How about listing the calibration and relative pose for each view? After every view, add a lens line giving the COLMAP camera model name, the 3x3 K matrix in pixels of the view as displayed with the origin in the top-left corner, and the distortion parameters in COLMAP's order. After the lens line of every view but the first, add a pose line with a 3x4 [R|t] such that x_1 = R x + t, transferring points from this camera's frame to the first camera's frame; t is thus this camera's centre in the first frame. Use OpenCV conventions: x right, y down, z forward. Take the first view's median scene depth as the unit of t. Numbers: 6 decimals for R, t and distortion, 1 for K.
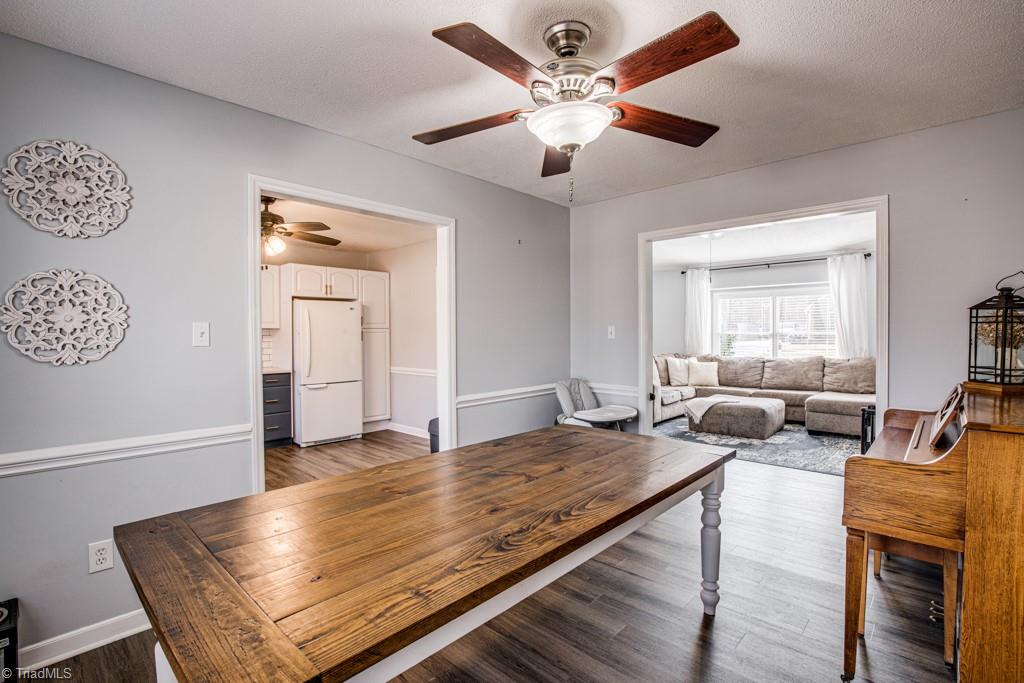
lens RADIAL K [[470.2, 0, 515.3], [0, 470.2, 341.7], [0, 0, 1]] dist [-0.032003, 0.001417]
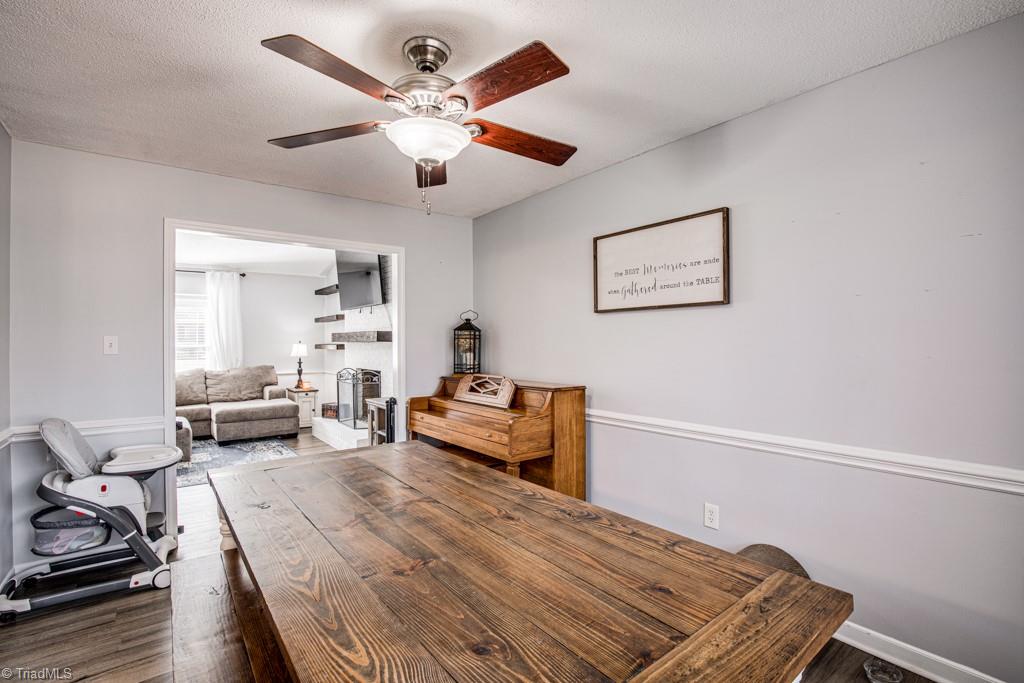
lens RADIAL K [[470.2, 0, 515.5], [0, 470.2, 341.3], [0, 0, 1]] dist [-0.032003, 0.001417]
pose [[0.153121, 0.006530, 0.988186, -0.709590], [0.021985, 0.999708, -0.010013, -0.009366], [-0.987963, 0.023259, 0.152933, 0.555502]]
